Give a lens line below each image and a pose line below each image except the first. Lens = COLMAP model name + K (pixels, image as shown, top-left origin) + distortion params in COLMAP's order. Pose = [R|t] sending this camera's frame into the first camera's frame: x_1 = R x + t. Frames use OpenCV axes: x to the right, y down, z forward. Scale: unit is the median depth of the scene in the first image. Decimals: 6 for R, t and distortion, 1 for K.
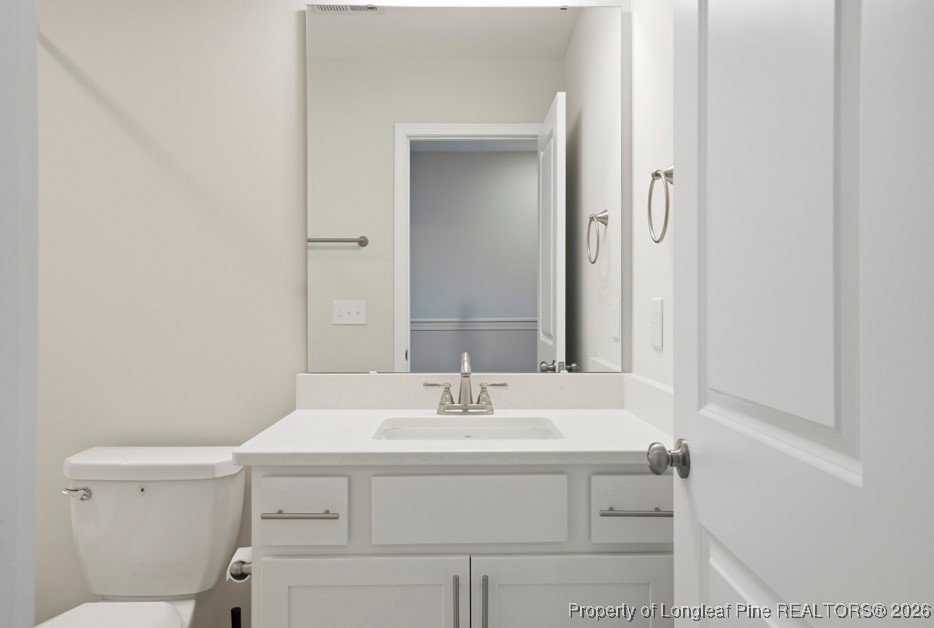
lens RADIAL K [[678.7, 0, 479.9], [0, 678.7, 305.5], [0, 0, 1]] dist [0.037438, 0.001828]
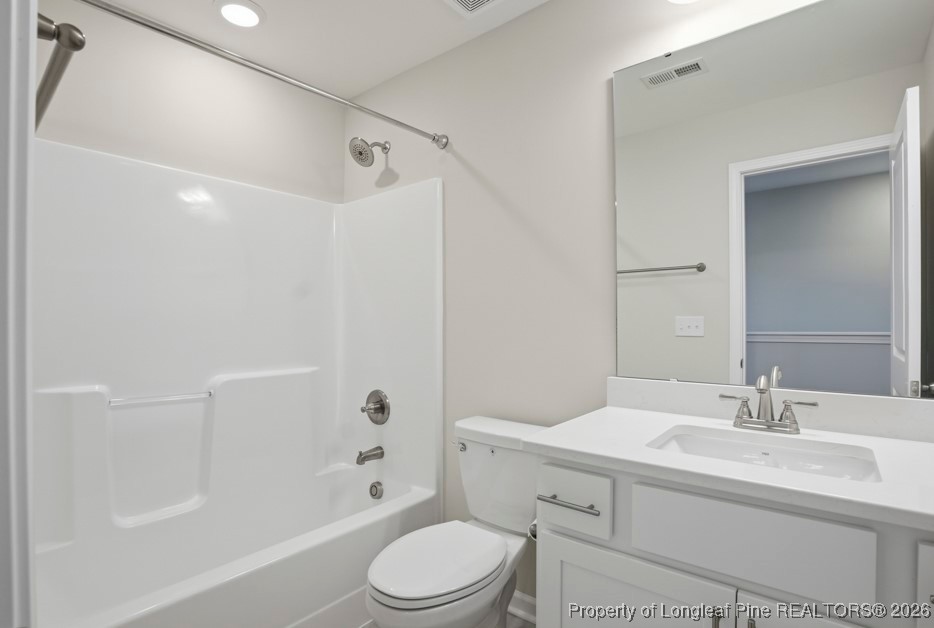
lens RADIAL K [[461.6, 0, 466.4], [0, 461.6, 323.5], [0, 0, 1]] dist [-0.069766, 0.021712]
pose [[0.753183, -0.002259, -0.657807, 0.078454], [0.004108, 0.999991, 0.001270, 0.004475], [0.657798, -0.003658, 0.753185, 0.235069]]
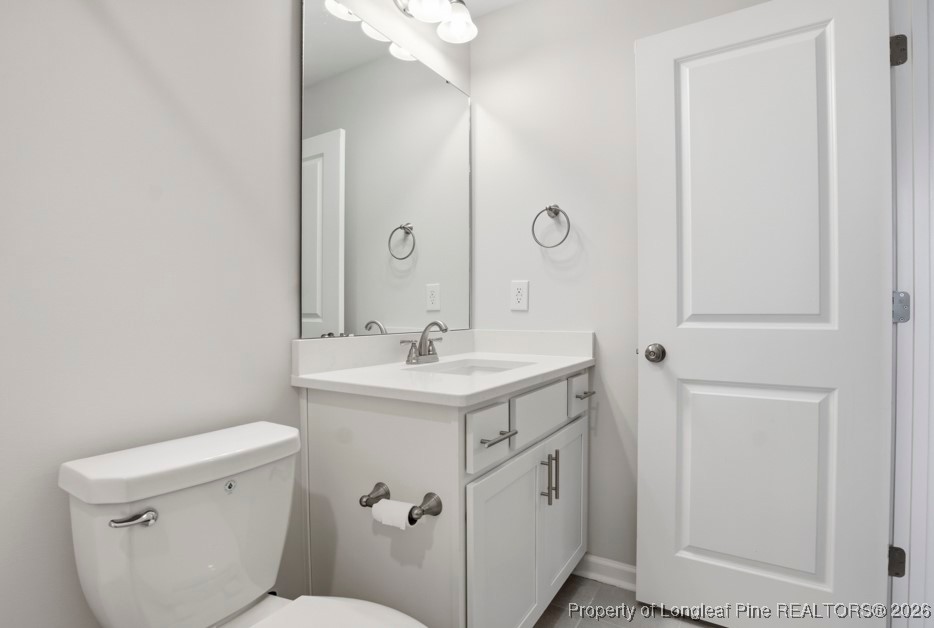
lens RADIAL K [[460.9, 0, 467.0], [0, 460.9, 314.0], [0, 0, 1]] dist [-0.000394, 0.000172]
pose [[0.551199, -0.003670, 0.834366, -0.710249], [0.002636, 0.999993, 0.002658, 0.063690], [-0.834370, 0.000734, 0.551205, 0.439179]]
